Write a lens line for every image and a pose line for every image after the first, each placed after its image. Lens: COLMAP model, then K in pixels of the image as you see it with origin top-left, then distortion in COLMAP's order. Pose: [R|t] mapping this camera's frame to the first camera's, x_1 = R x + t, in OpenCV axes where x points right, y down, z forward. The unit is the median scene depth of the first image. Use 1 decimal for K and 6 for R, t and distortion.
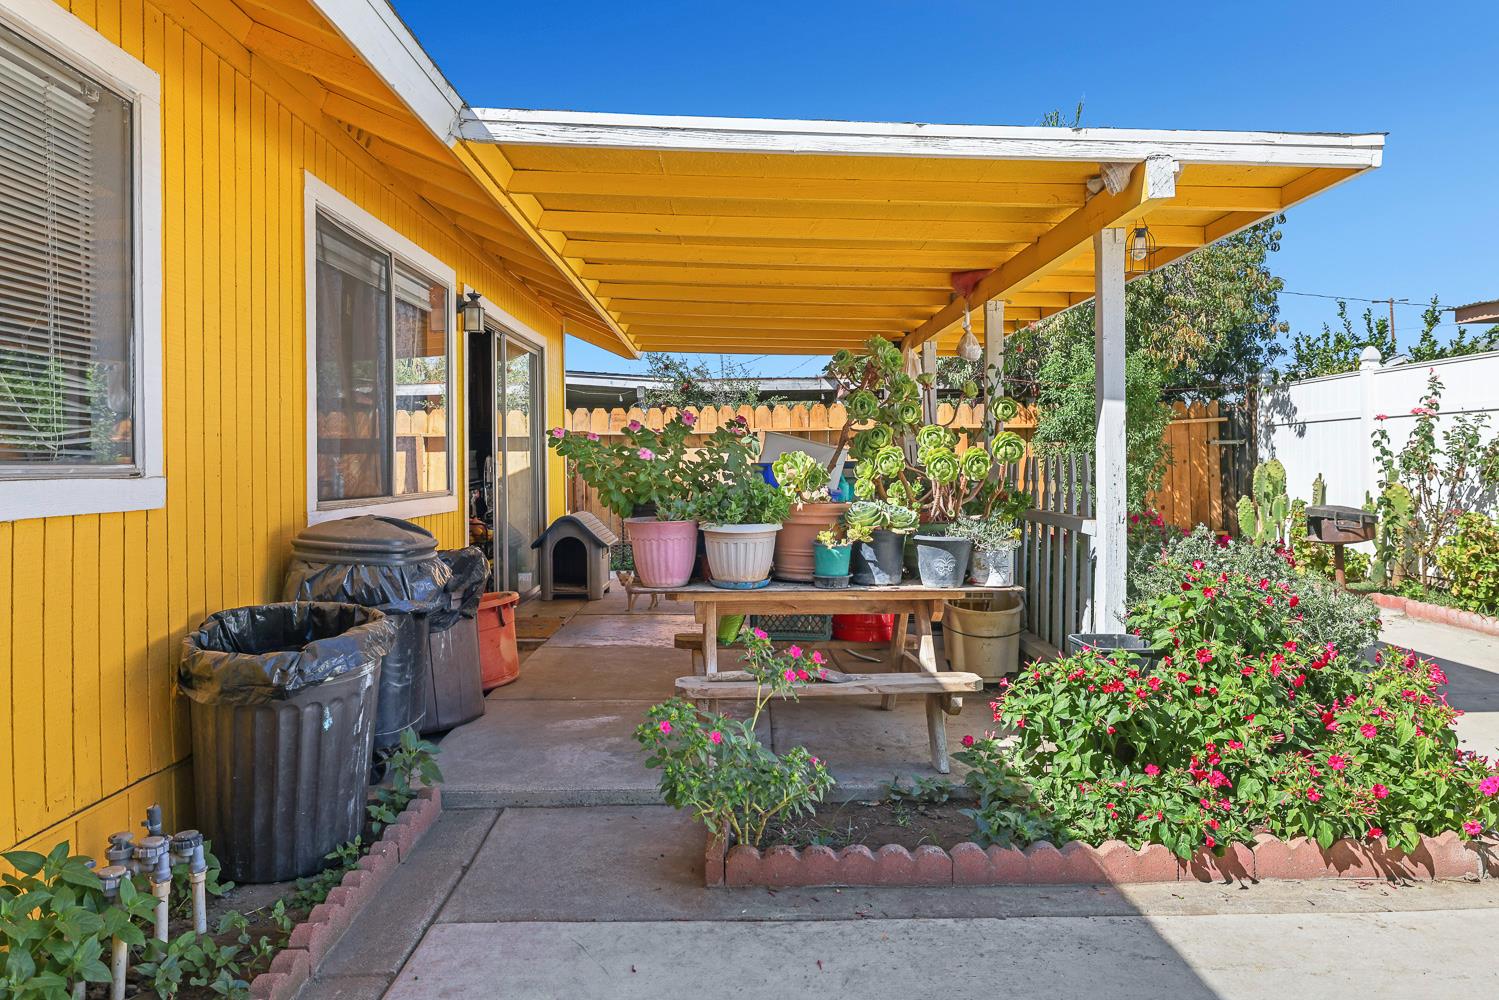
lens RADIAL K [[979.1, 0, 749.1], [0, 979.1, 460.3], [0, 0, 1]] dist [0.002652, 0.000426]
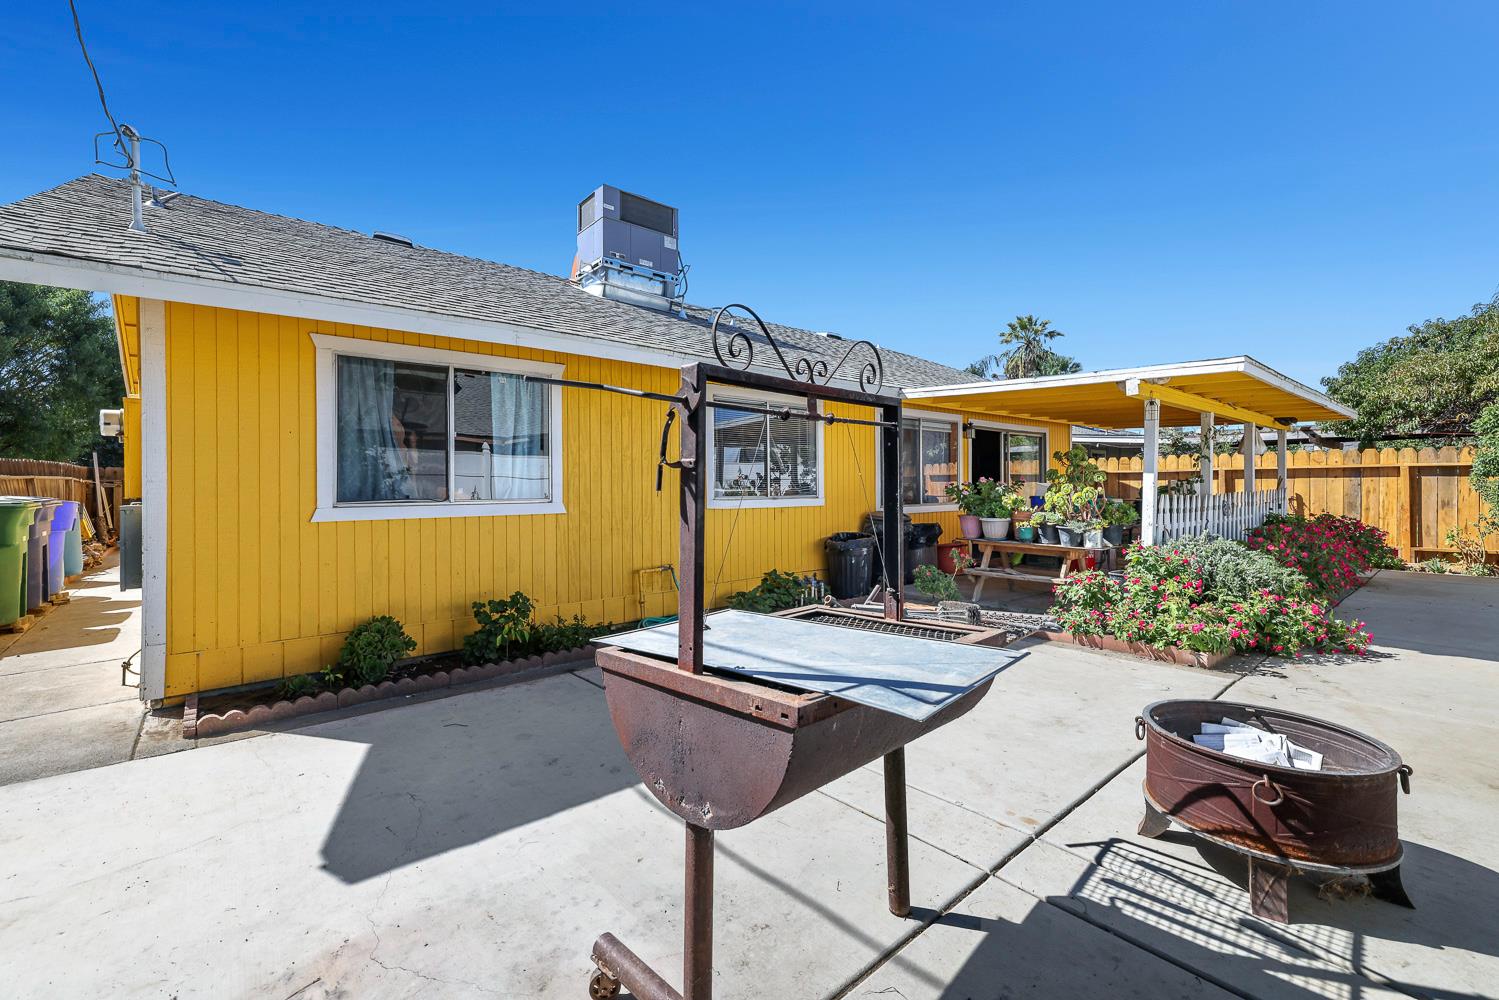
lens RADIAL K [[640.2, 0, 745.2], [0, 640.2, 484.7], [0, 0, 1]] dist [-0.000450, -0.000349]
pose [[0.638238, 0.009266, -0.769784, 0.886473], [-0.000888, 0.999936, 0.011300, -0.048392], [0.769839, -0.006529, 0.638205, -0.679910]]
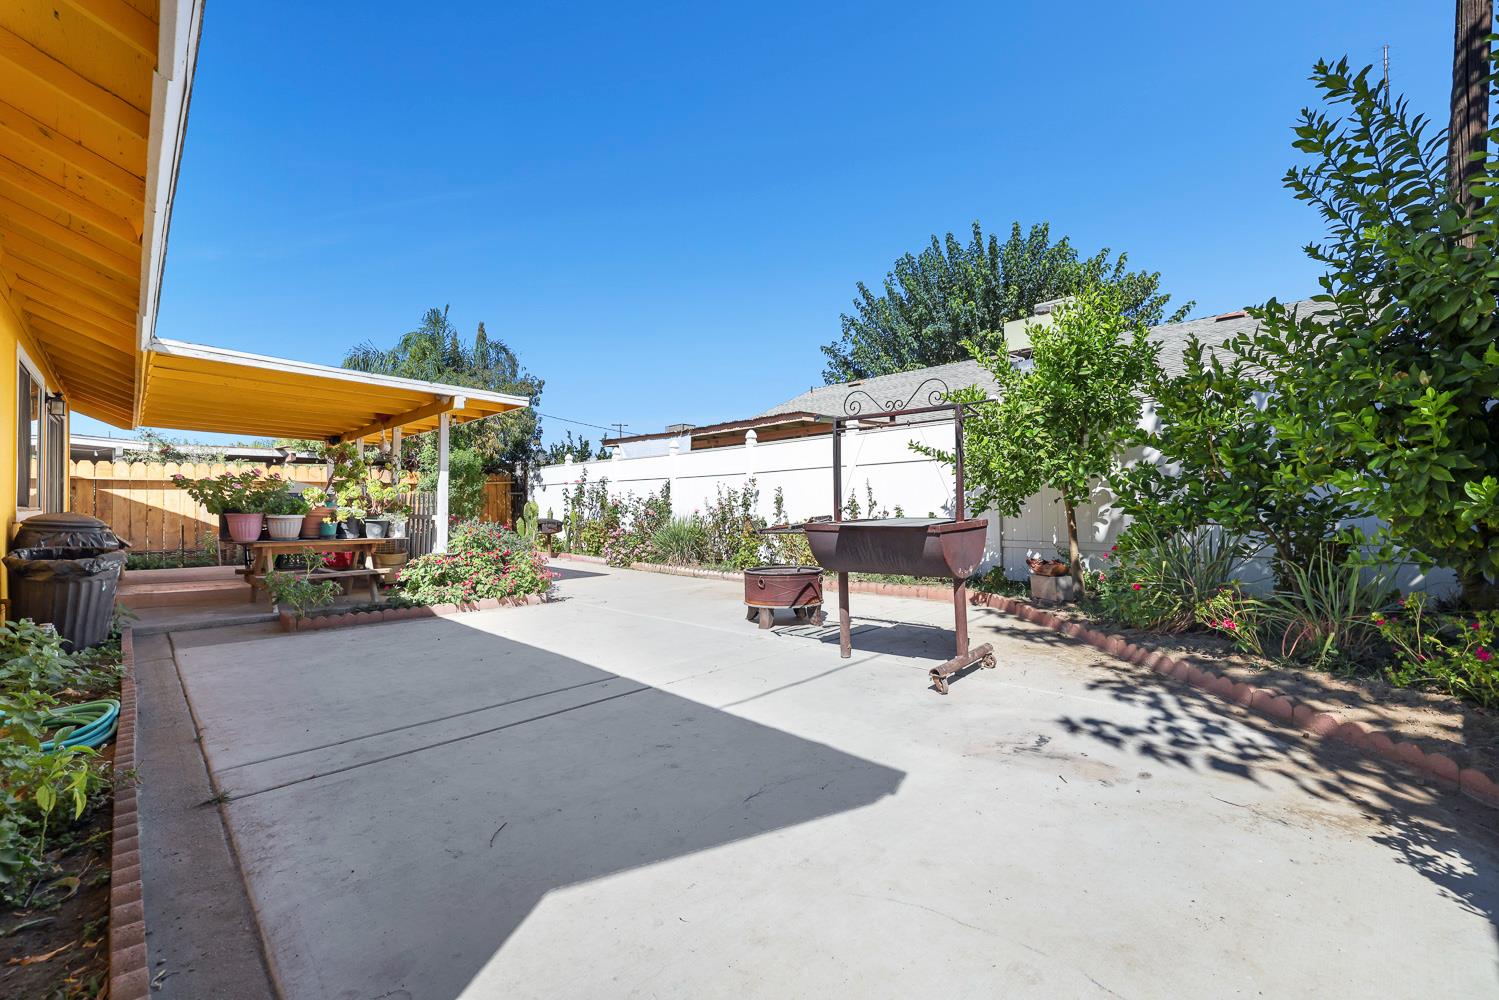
lens RADIAL K [[628.2, 0, 751.4], [0, 628.2, 494.3], [0, 0, 1]] dist [-0.000838, 0.000081]
pose [[0.716768, 0.020458, 0.697012, -0.256364], [-0.004076, 0.999675, -0.025150, 0.043071], [-0.697300, 0.015186, 0.716619, -0.916382]]
